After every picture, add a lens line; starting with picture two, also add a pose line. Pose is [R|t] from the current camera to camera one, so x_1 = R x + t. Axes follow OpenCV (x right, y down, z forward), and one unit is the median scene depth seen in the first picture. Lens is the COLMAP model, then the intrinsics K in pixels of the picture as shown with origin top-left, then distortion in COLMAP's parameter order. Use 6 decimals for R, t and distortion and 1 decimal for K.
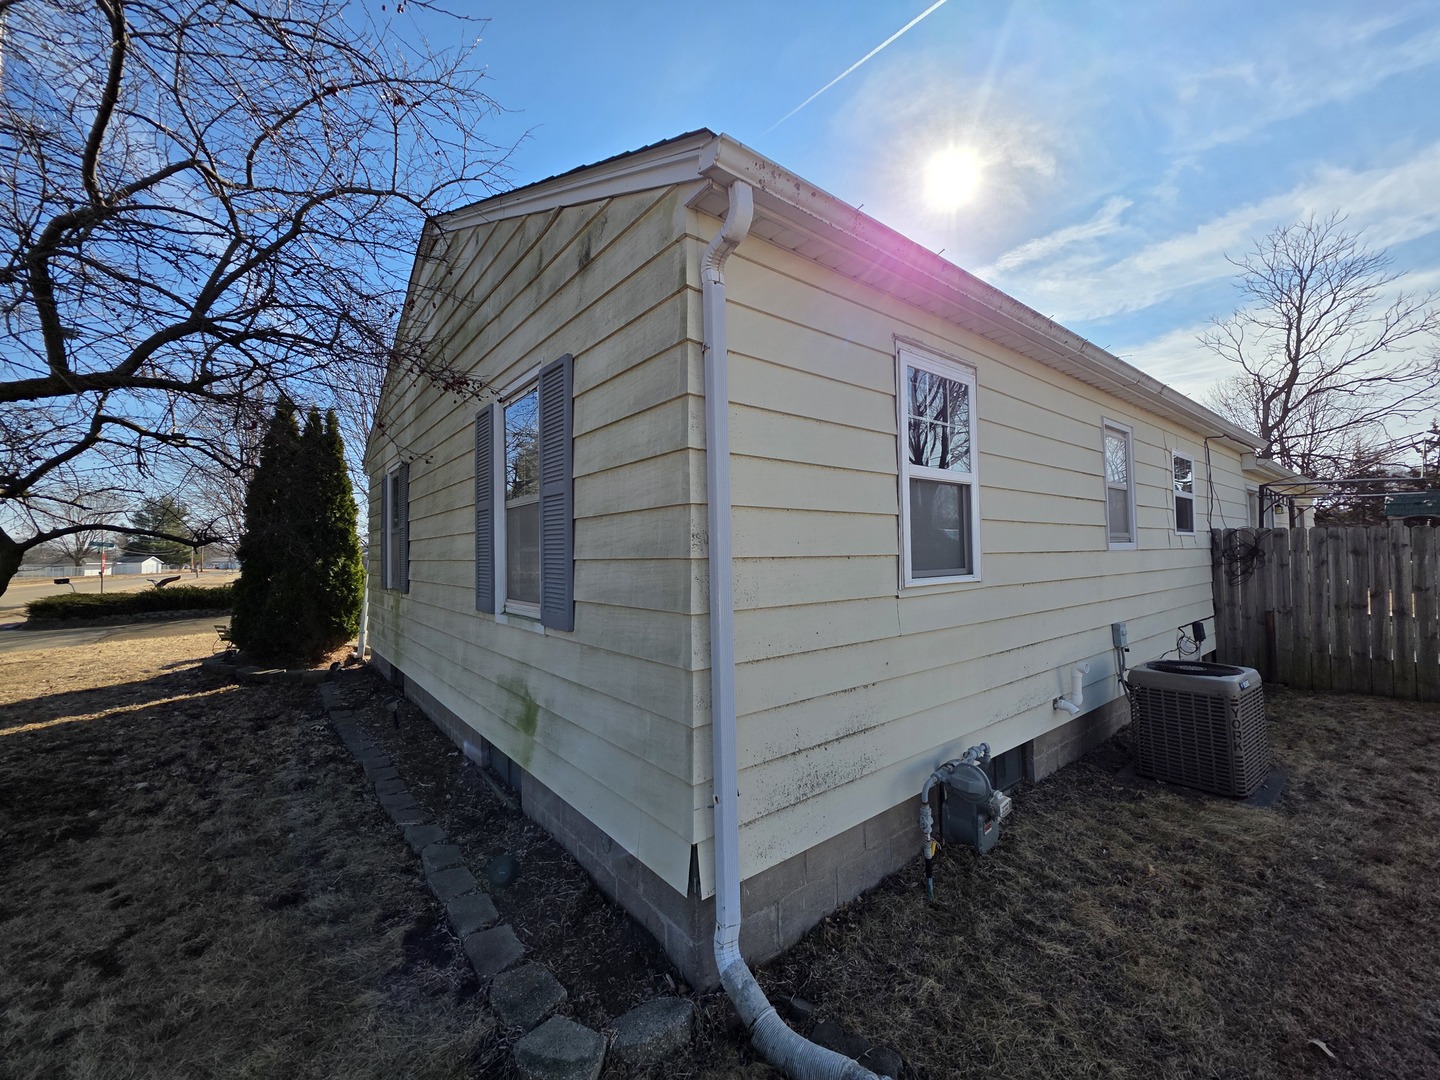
lens RADIAL K [[574.6, 0, 707.9], [0, 574.6, 541.1], [0, 0, 1]] dist [-0.000729, 0.001649]
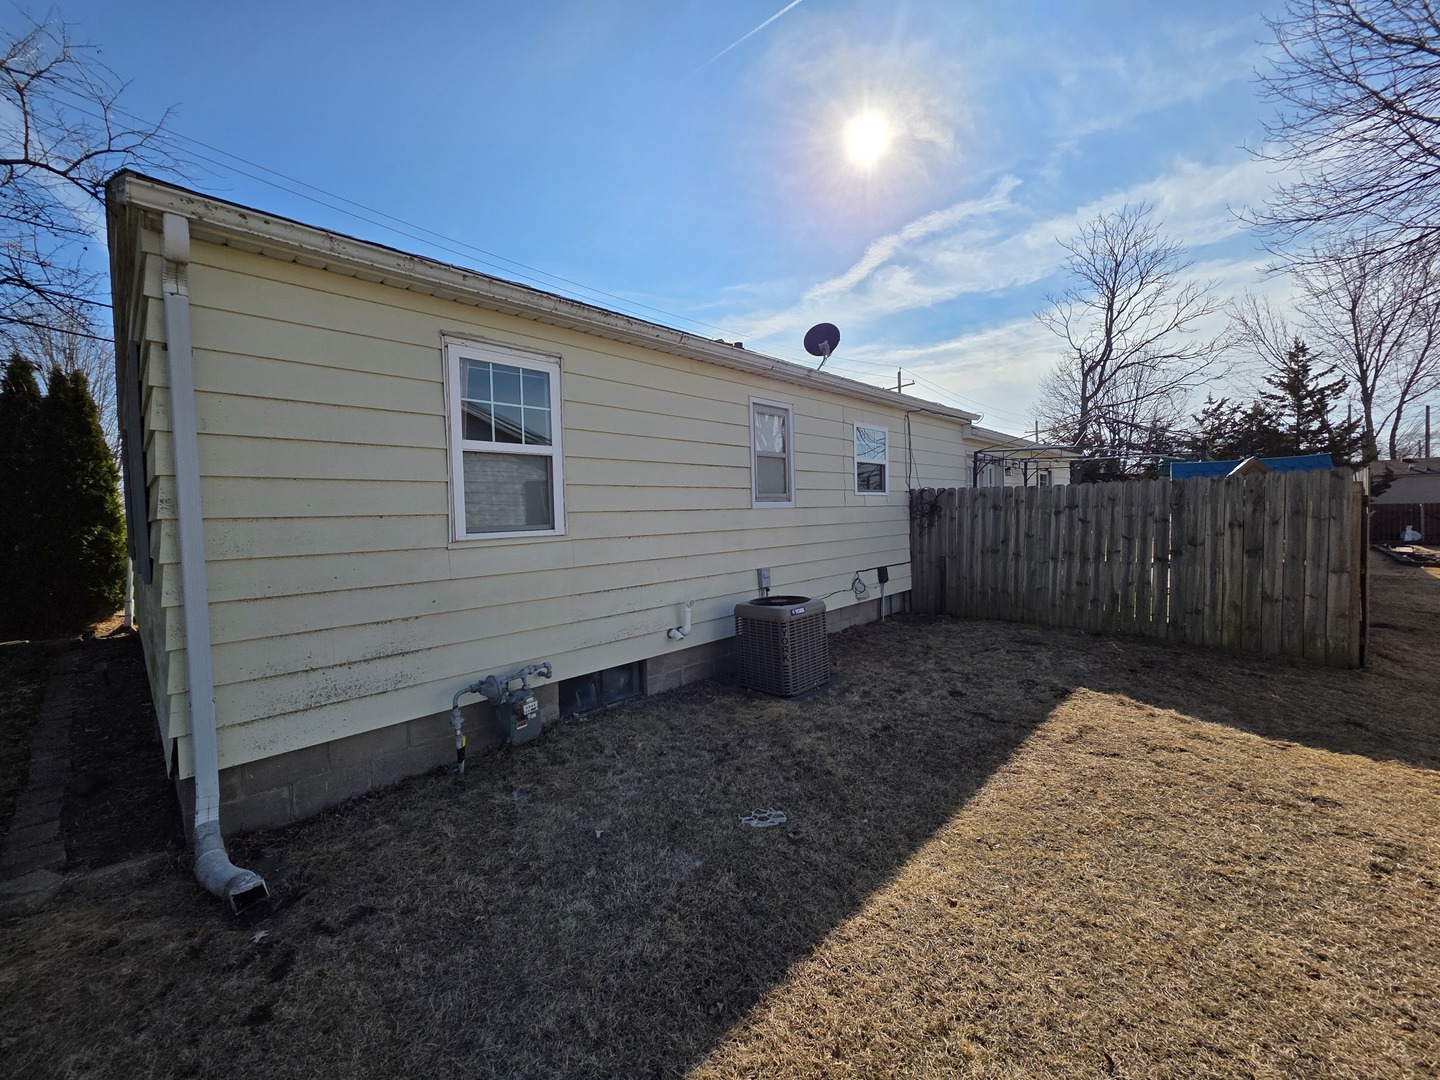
lens RADIAL K [[574.6, 0, 725.3], [0, 574.6, 539.4], [0, 0, 1]] dist [-0.000729, 0.001649]
pose [[0.990177, -0.019919, 0.138392, 0.280978], [0.011452, 0.998029, 0.061708, 0.003529], [-0.139349, -0.059517, 0.988453, -0.115139]]
